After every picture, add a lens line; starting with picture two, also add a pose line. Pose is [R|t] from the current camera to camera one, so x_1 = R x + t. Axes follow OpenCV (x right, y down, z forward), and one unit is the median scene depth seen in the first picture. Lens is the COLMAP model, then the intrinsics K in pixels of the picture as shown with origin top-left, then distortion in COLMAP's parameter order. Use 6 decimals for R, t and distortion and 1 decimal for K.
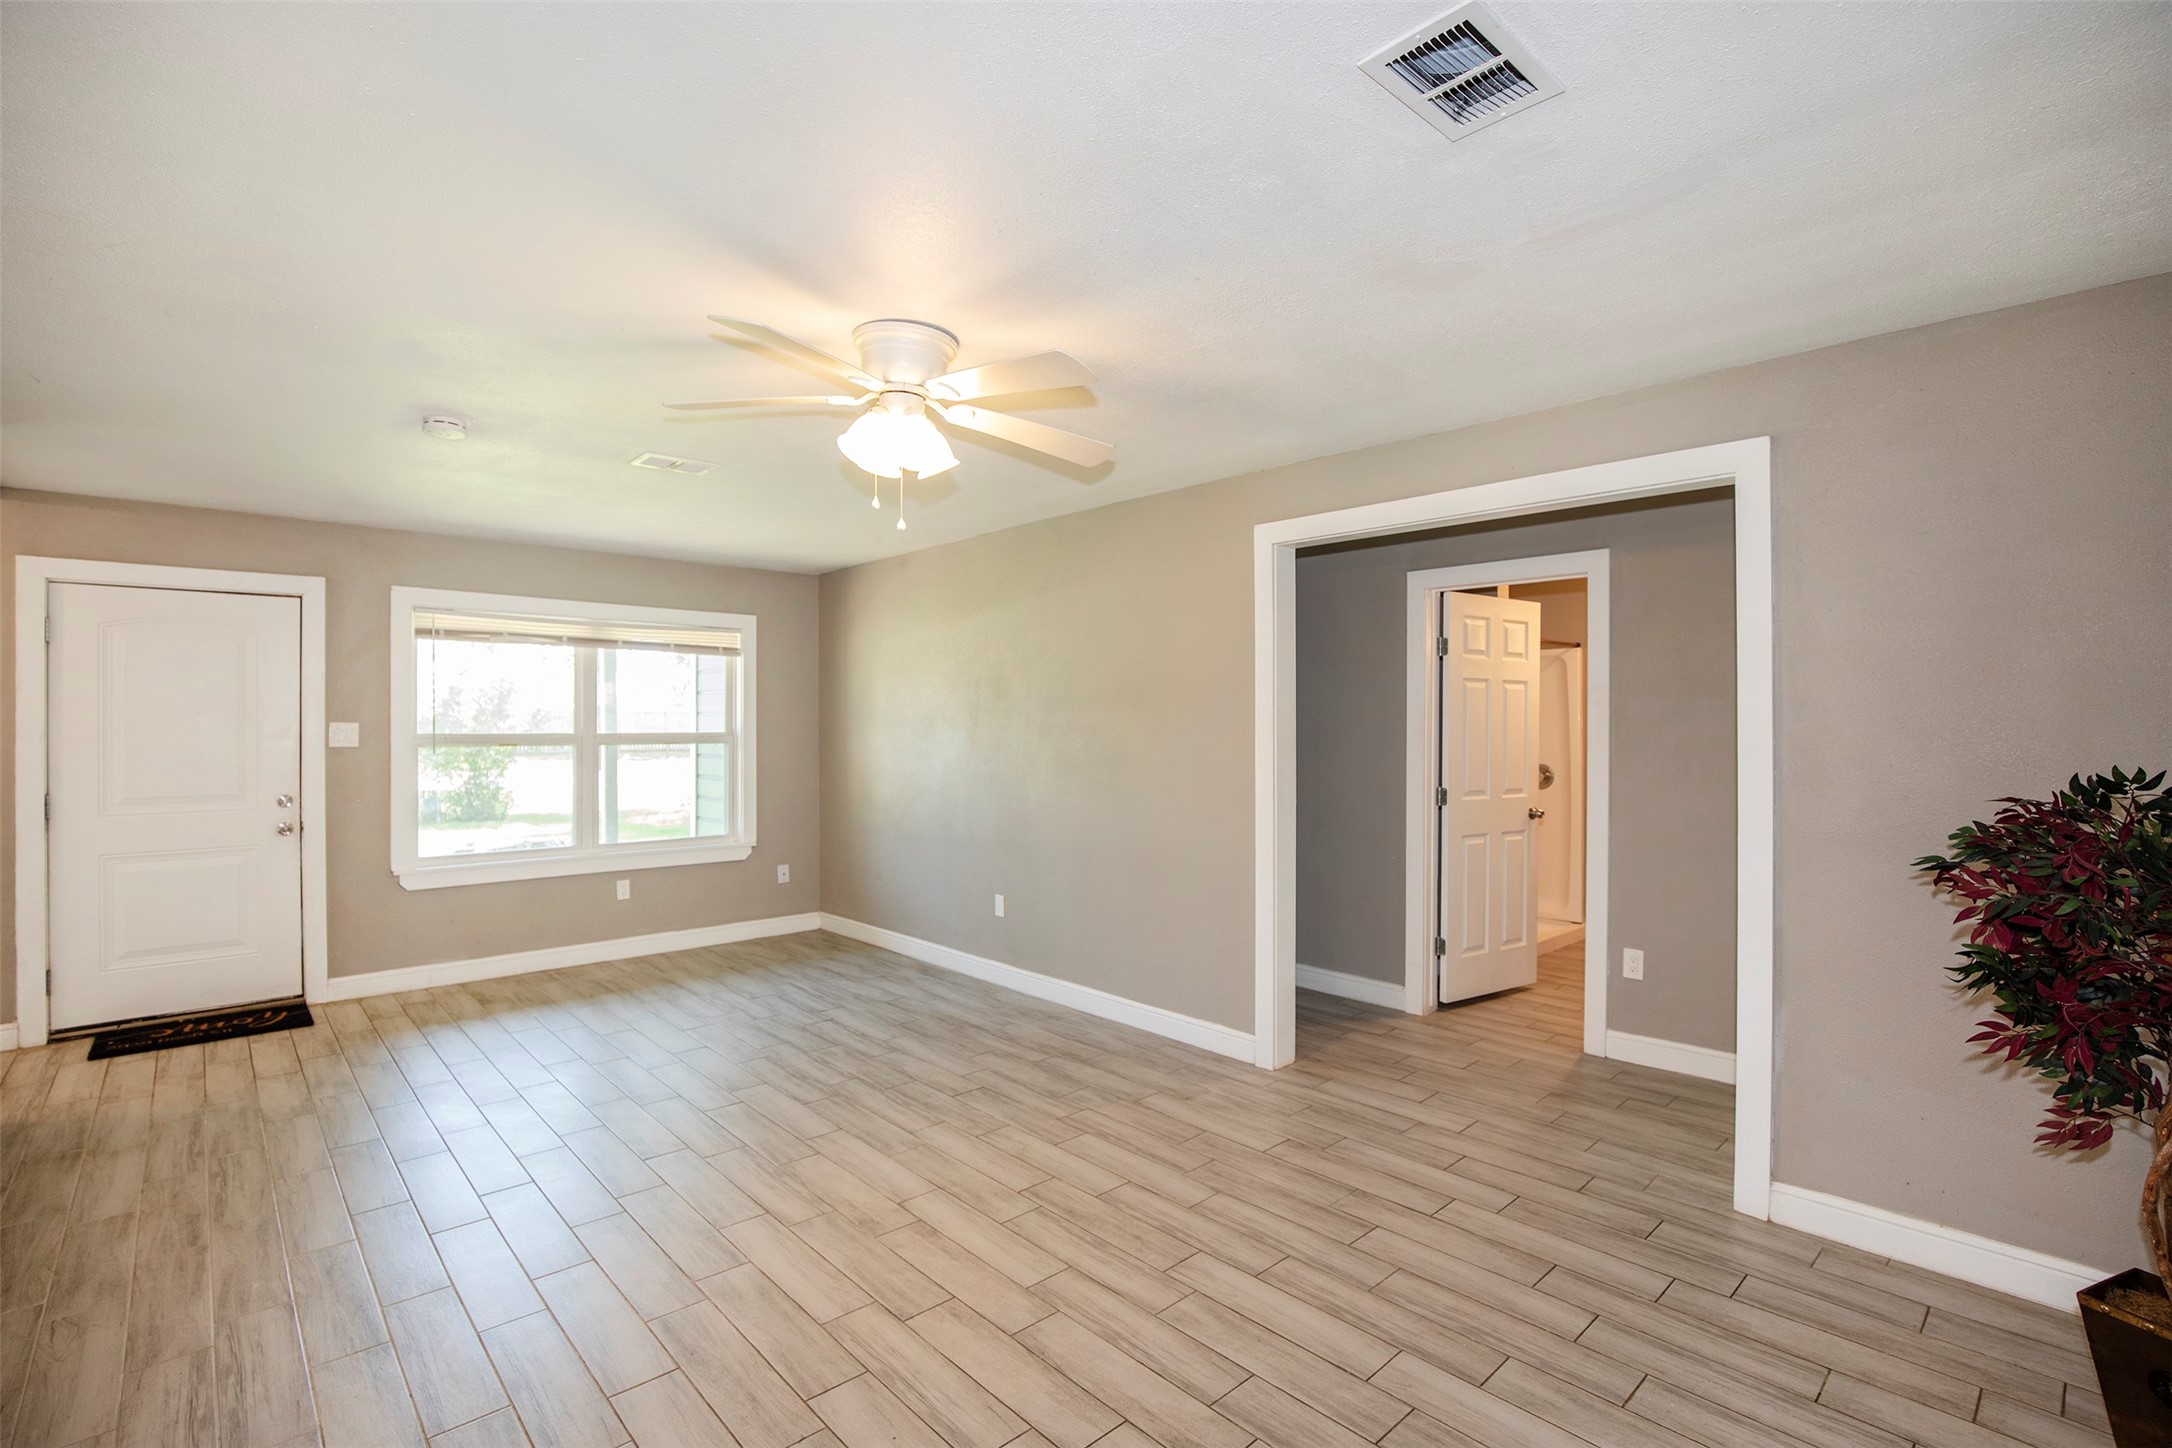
lens RADIAL K [[988.0, 0, 1099.4], [0, 988.0, 722.5], [0, 0, 1]] dist [-0.030558, 0.004744]
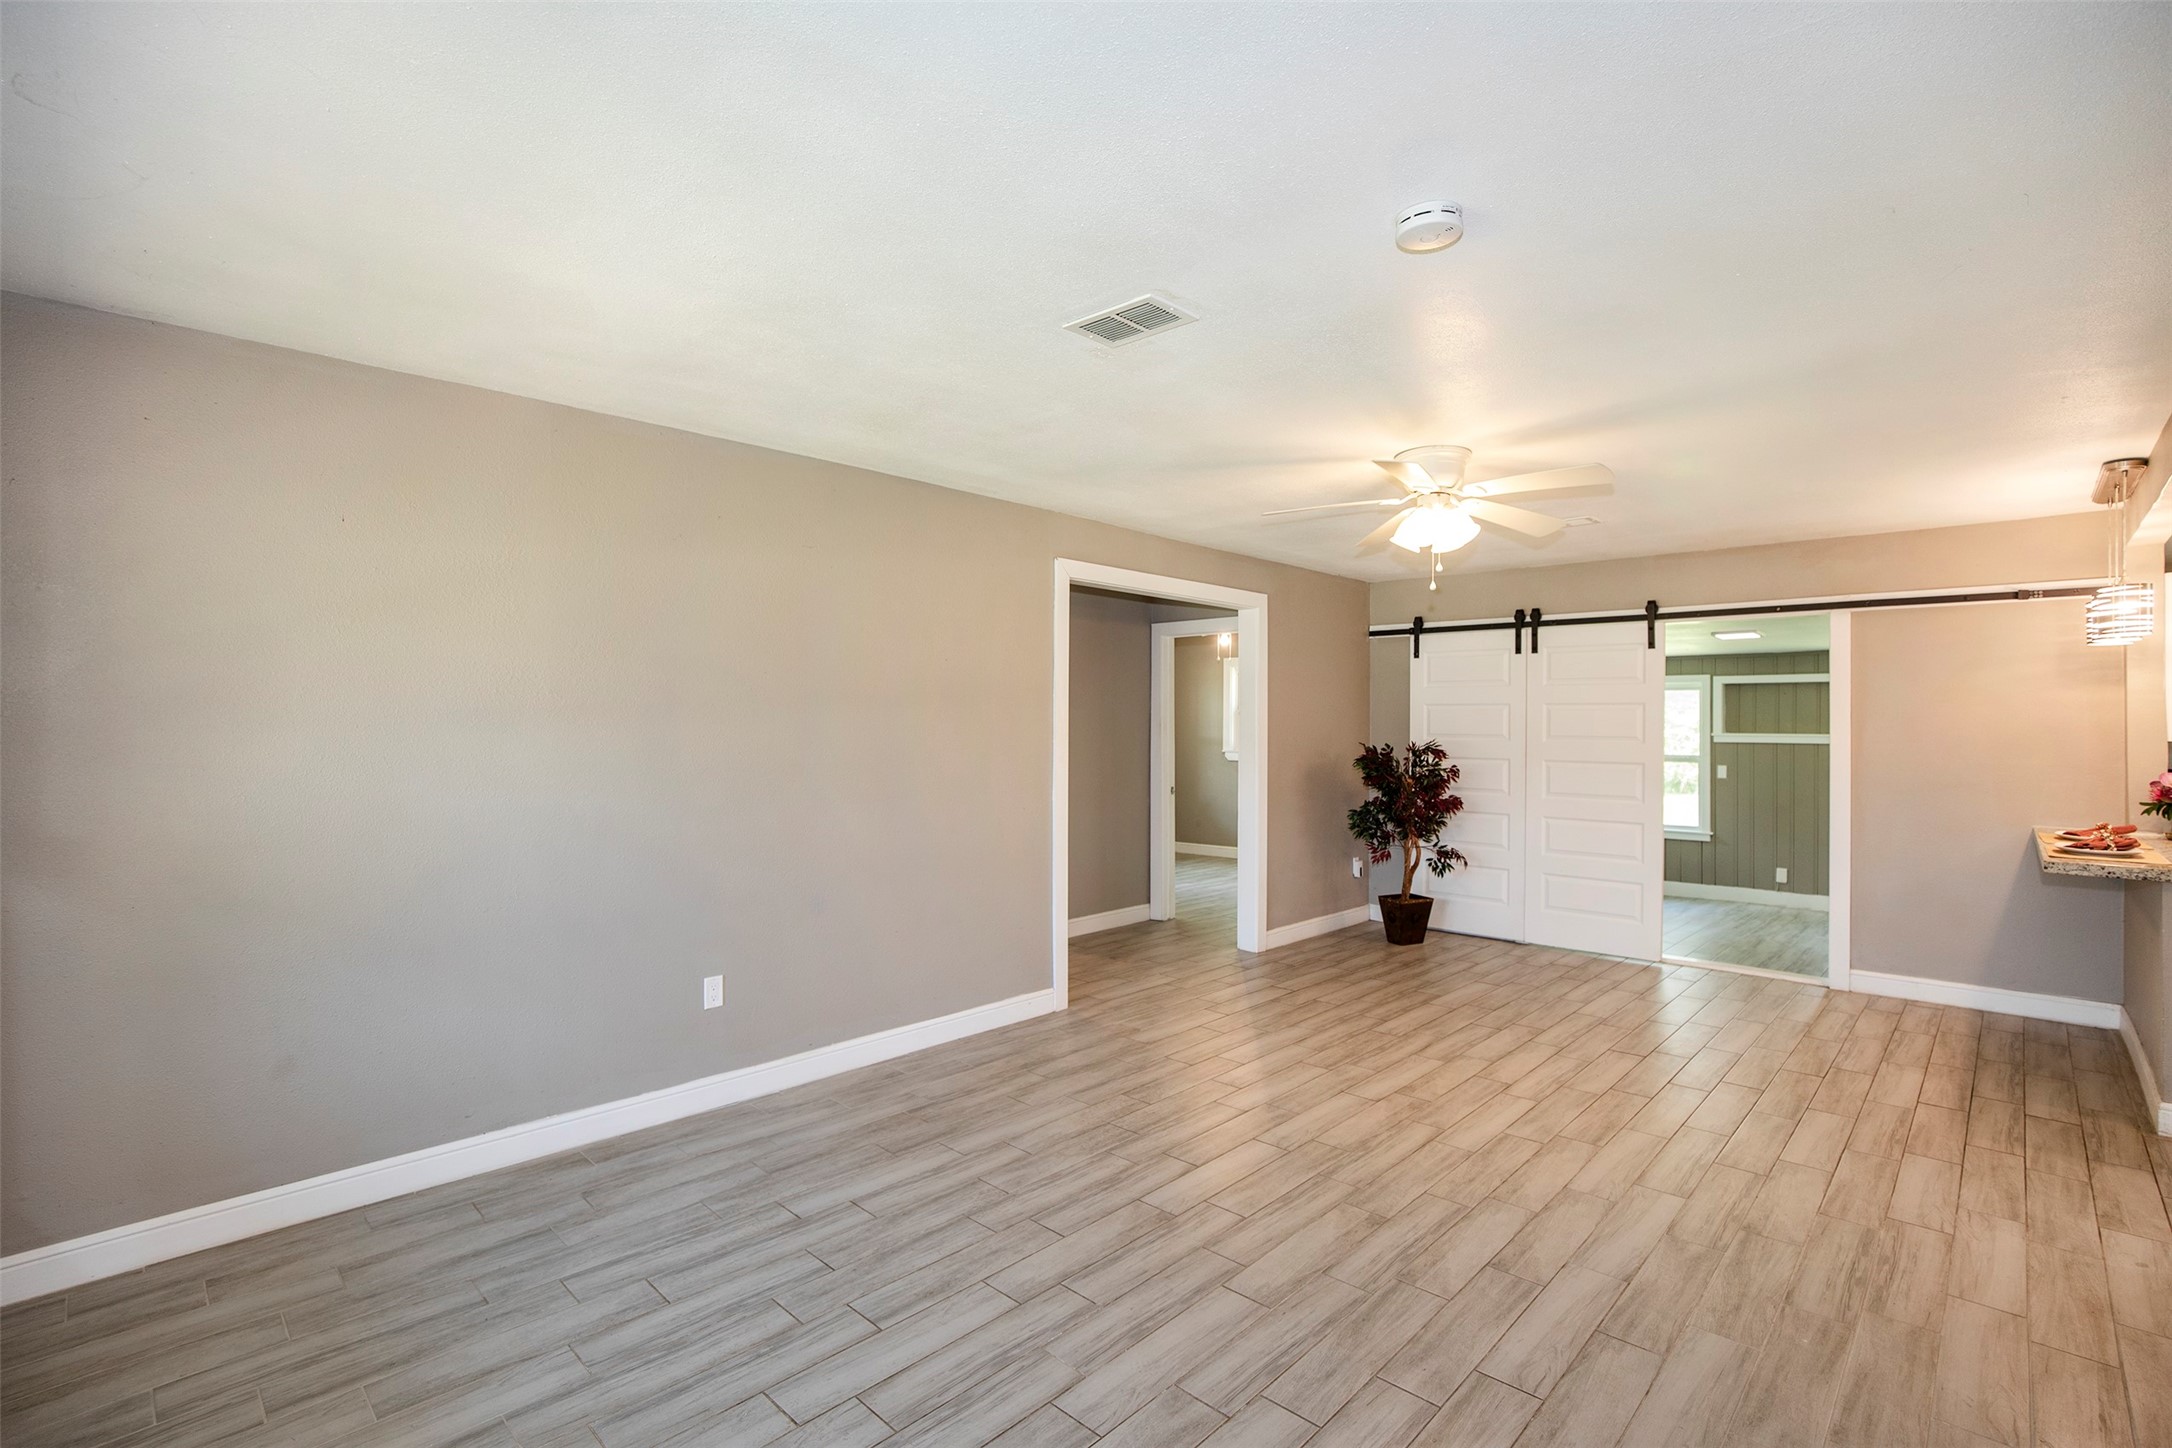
lens RADIAL K [[988.0, 0, 1100.4], [0, 988.0, 723.0], [0, 0, 1]] dist [-0.030558, 0.004744]
pose [[-0.057874, 0.001622, 0.998323, -1.128942], [-0.006133, 0.999979, -0.001980, 0.001362], [-0.998305, -0.006237, -0.057863, 1.109191]]
